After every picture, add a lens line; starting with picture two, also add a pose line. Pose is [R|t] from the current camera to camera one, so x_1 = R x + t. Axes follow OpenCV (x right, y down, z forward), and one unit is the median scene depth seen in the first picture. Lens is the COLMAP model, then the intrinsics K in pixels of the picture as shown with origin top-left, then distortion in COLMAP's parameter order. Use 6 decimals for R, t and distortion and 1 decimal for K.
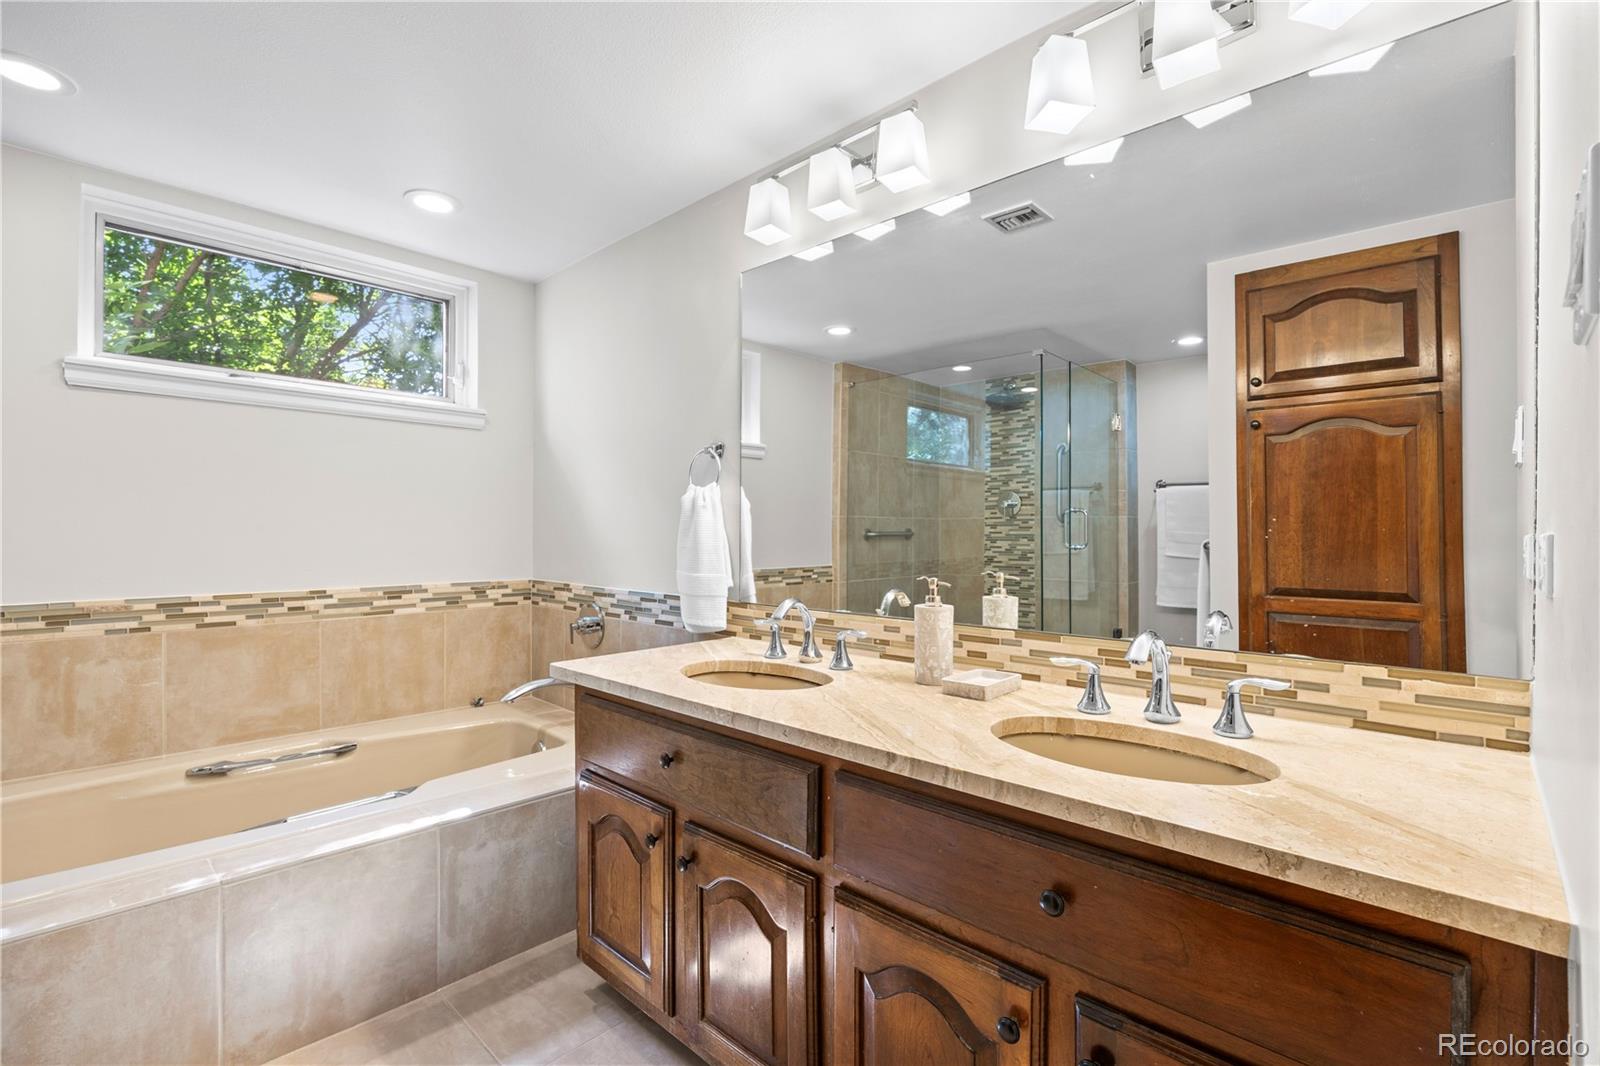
lens RADIAL K [[724.3, 0, 799.7], [0, 724.3, 533.4], [0, 0, 1]] dist [-0.008084, 0.000419]
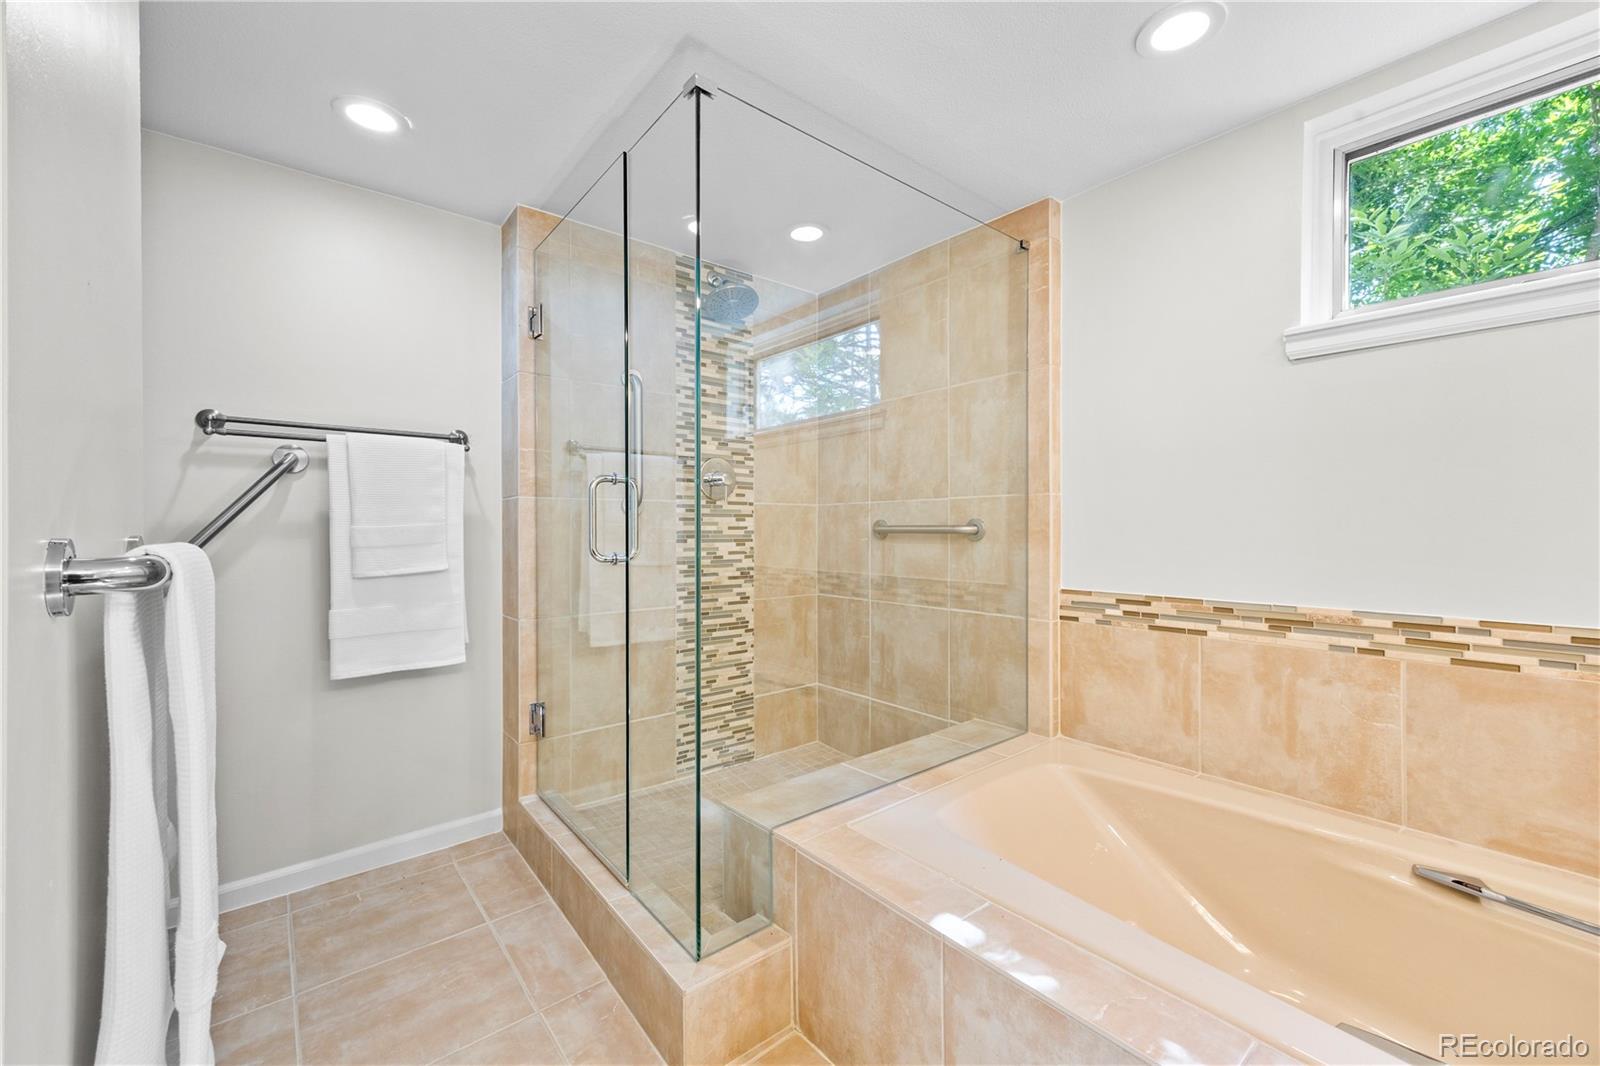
lens RADIAL K [[635.4, 0, 811.1], [0, 635.4, 530.2], [0, 0, 1]] dist [0.007336, -0.001532]
pose [[-0.106113, 0.000503, -0.994354, -0.155087], [0.000092, 1.000000, 0.000496, 0.002209], [0.994354, -0.000039, -0.106113, 0.439660]]
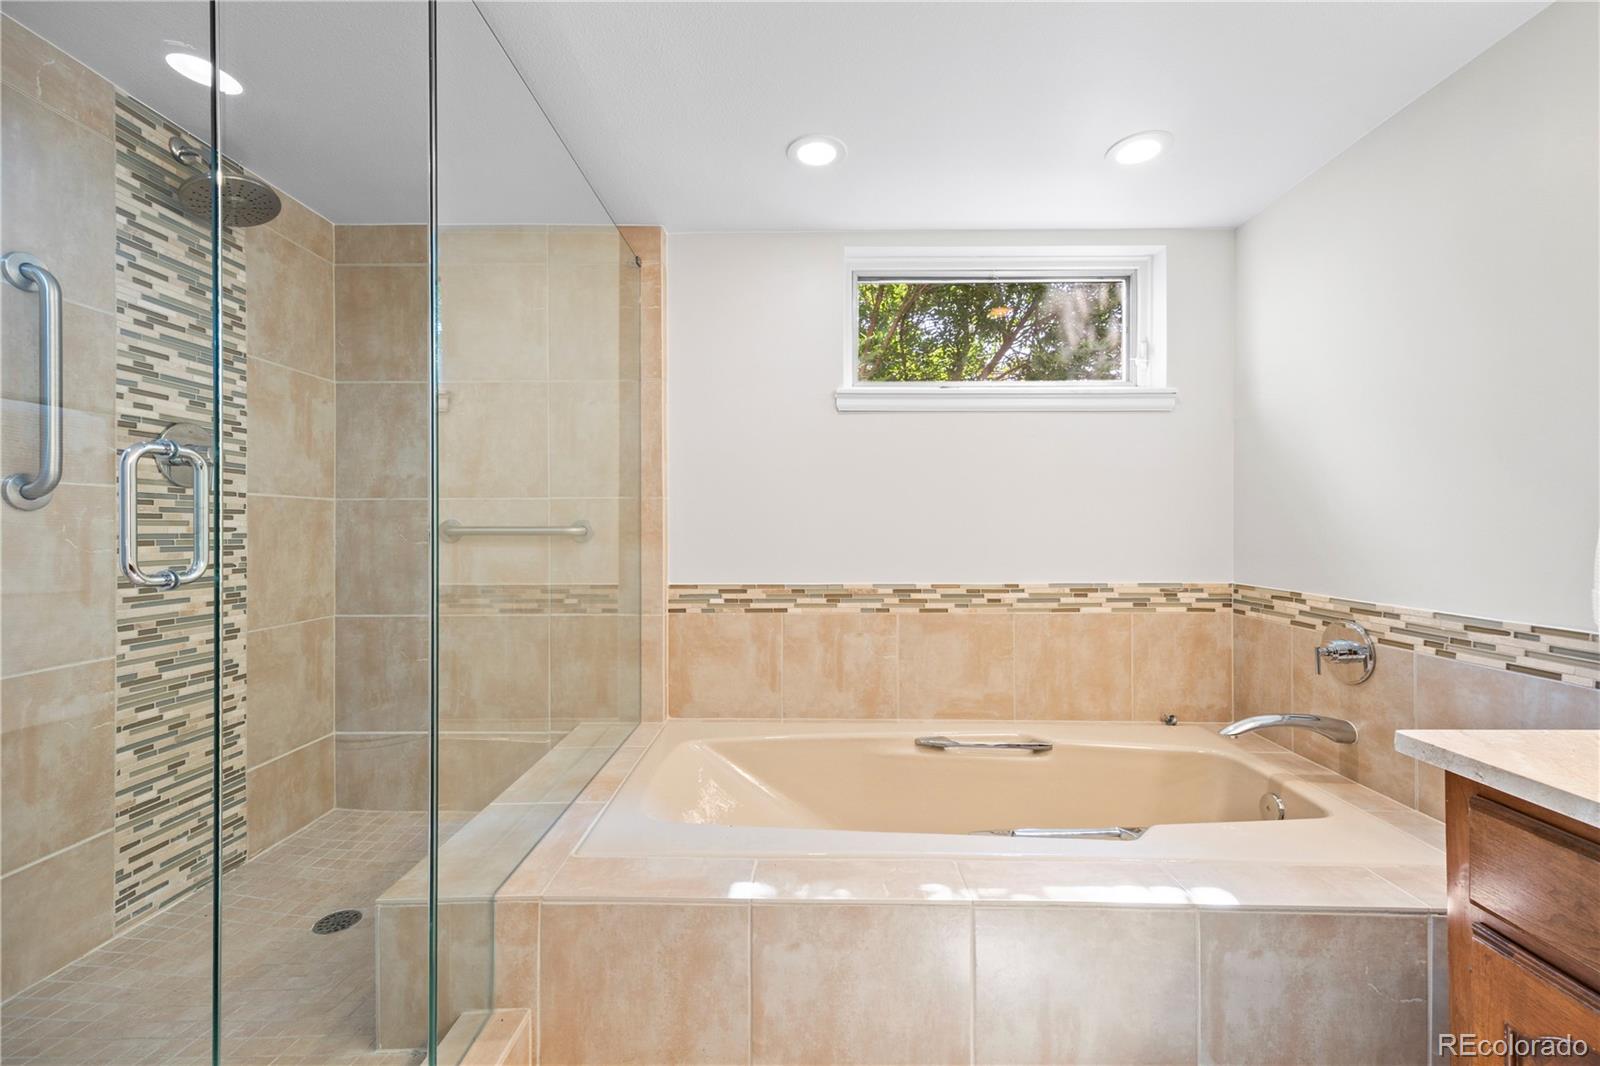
lens RADIAL K [[635.4, 0, 799.8], [0, 635.4, 527.8], [0, 0, 1]] dist [0.007336, -0.001532]
pose [[0.677890, -0.003605, -0.735155, -0.221266], [0.002573, 0.999993, -0.002531, 0.000220], [0.735159, -0.000176, 0.677895, 0.175293]]
